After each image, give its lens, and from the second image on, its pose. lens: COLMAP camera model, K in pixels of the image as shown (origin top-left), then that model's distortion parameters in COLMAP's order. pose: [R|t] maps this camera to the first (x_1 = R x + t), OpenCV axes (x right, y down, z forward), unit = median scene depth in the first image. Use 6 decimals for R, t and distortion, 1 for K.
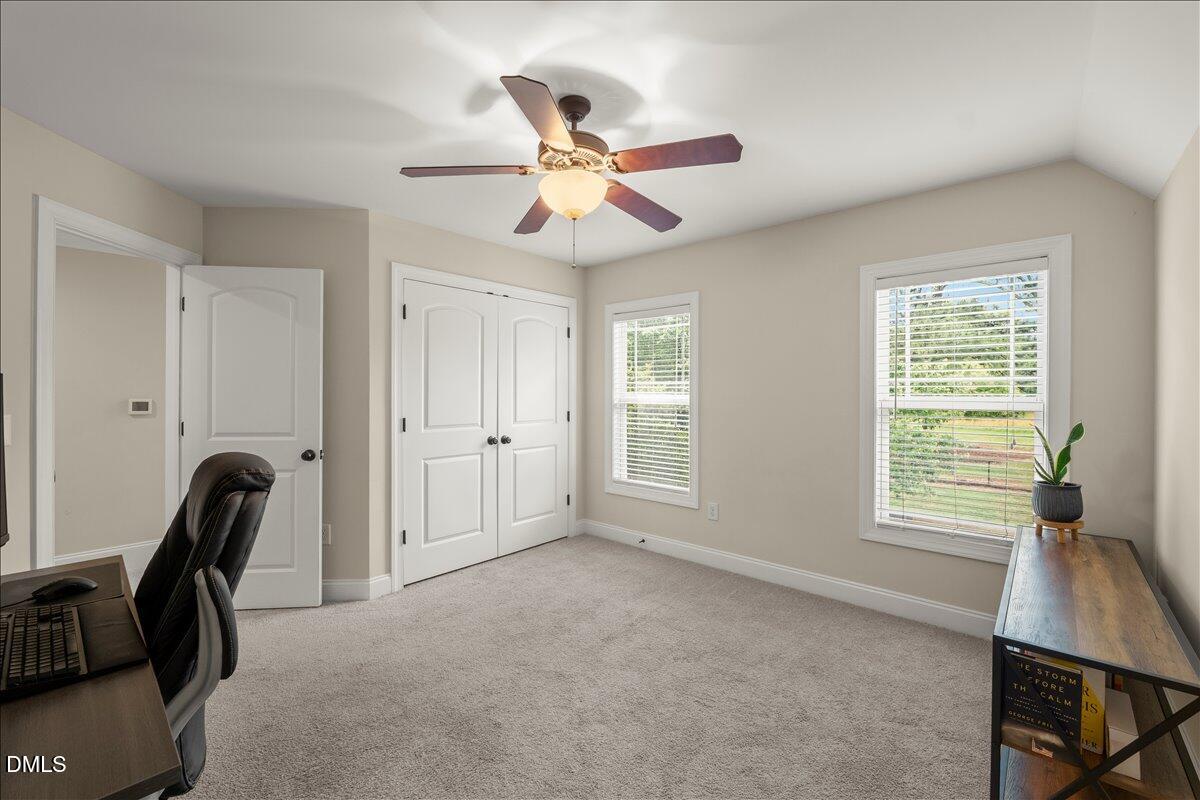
lens RADIAL K [[499.4, 0, 599.6], [0, 499.4, 388.2], [0, 0, 1]] dist [-0.064816, -0.000038]
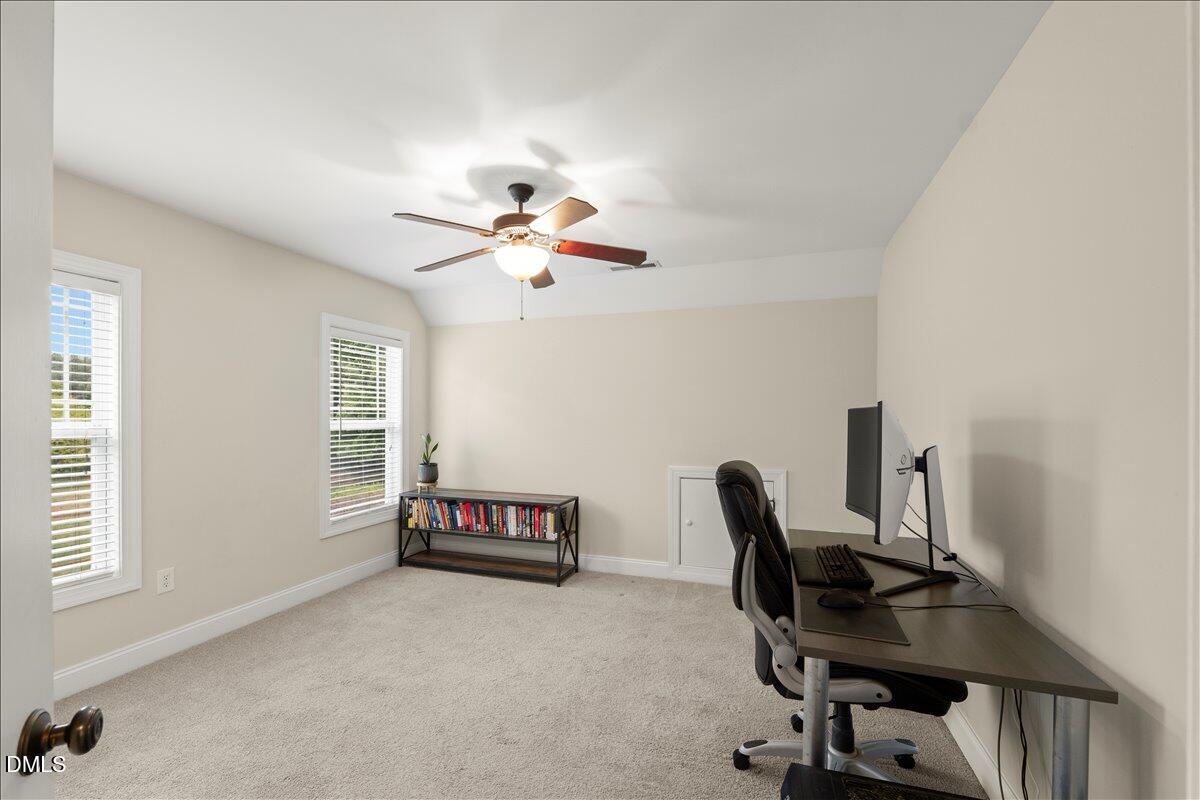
lens RADIAL K [[507.3, 0, 596.7], [0, 507.3, 408.8], [0, 0, 1]] dist [-0.001072, -0.000123]
pose [[-0.416600, 0.010471, 0.909030, -0.791947], [-0.009024, 0.999837, -0.015652, 0.000785], [-0.909045, -0.014724, -0.416438, 0.811719]]
